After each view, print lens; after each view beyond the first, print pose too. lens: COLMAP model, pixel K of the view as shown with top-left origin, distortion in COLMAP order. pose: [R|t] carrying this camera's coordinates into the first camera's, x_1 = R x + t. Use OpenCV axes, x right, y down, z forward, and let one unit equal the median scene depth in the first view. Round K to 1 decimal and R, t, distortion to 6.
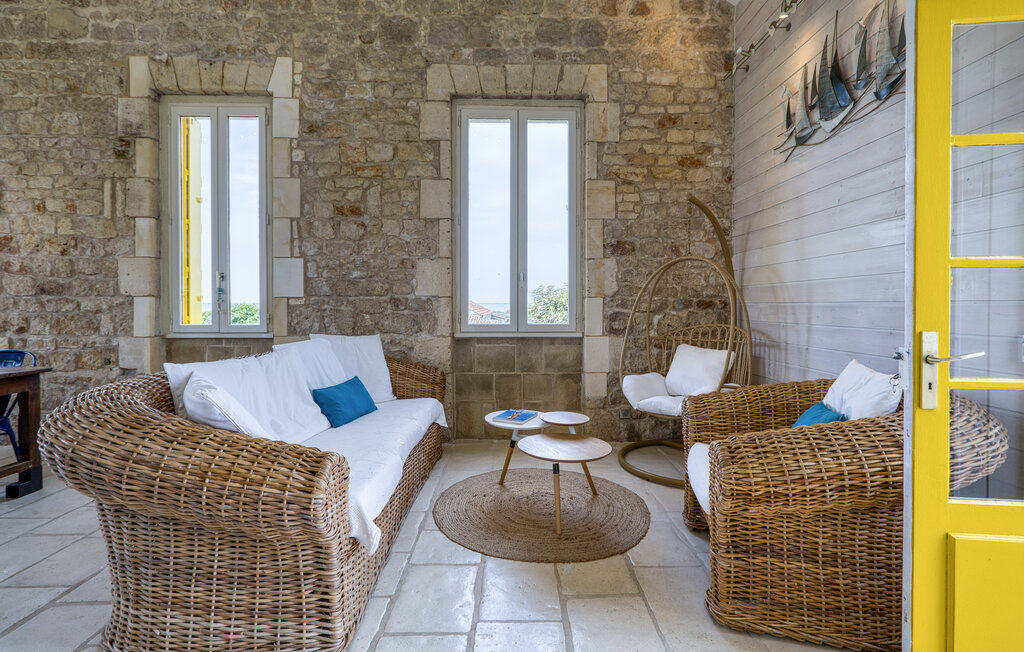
lens RADIAL K [[501.5, 0, 451.9], [0, 501.5, 307.5], [0, 0, 1]] dist [0.003282, 0.000456]
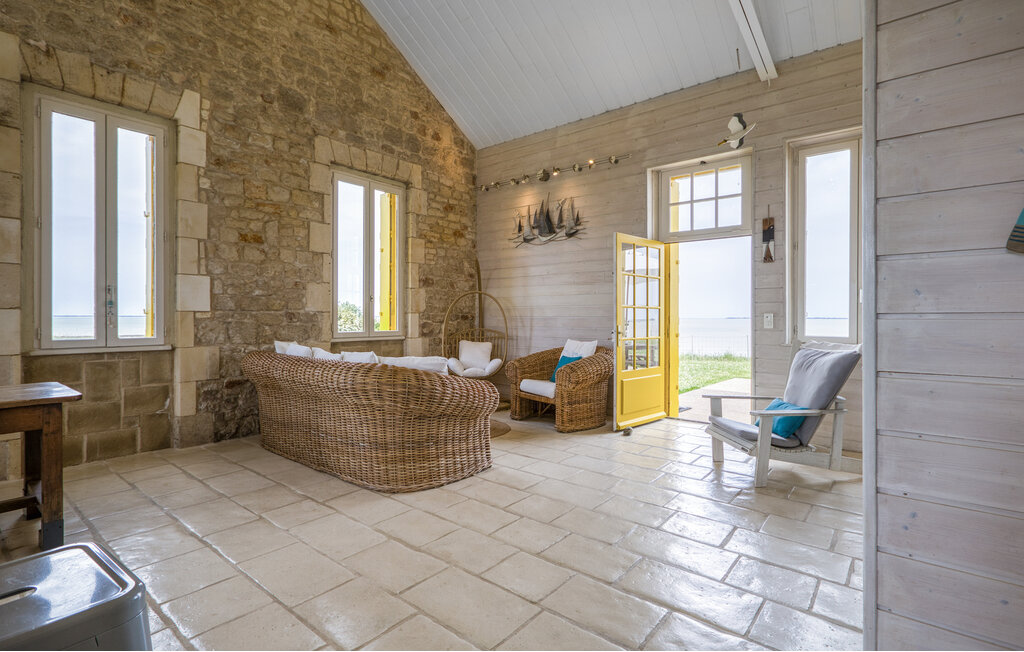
lens RADIAL K [[489.4, 0, 516.3], [0, 489.4, 316.6], [0, 0, 1]] dist [0.001239, 0.001042]
pose [[0.638956, 0.000587, 0.769243, -0.700755], [0.004612, 0.999979, -0.004593, -0.000582], [-0.769230, 0.006483, 0.638939, -0.217675]]
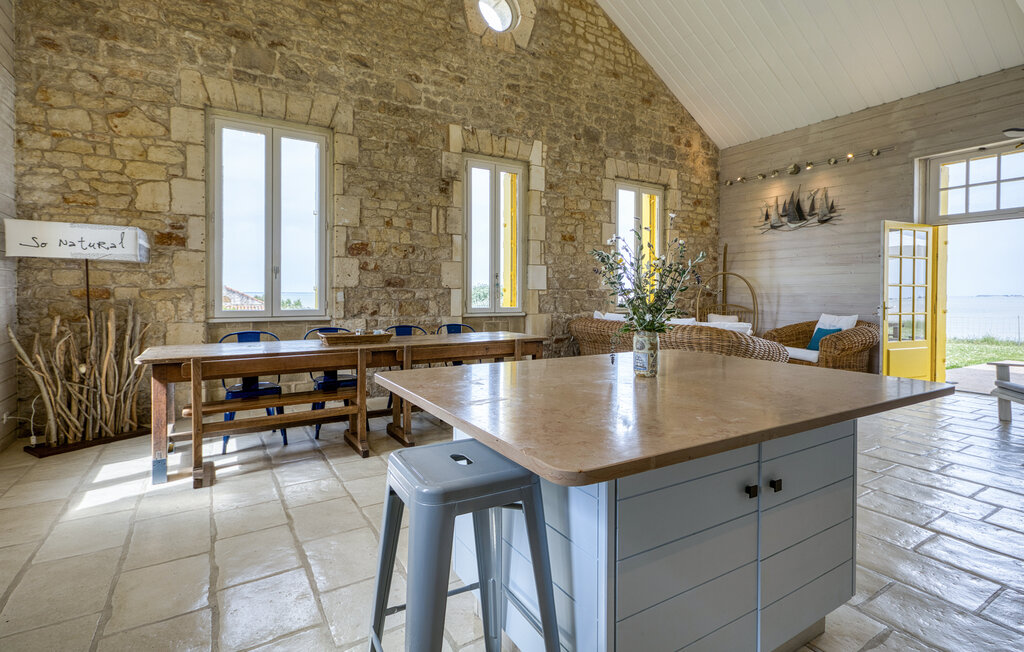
lens RADIAL K [[461.8, 0, 525.3], [0, 461.8, 299.8], [0, 0, 1]] dist [0.000787, 0.000666]
pose [[0.873584, -0.004333, 0.486654, -1.089707], [0.000673, 0.999970, 0.007695, 0.000454], [-0.486673, -0.006395, 0.873561, -0.276701]]
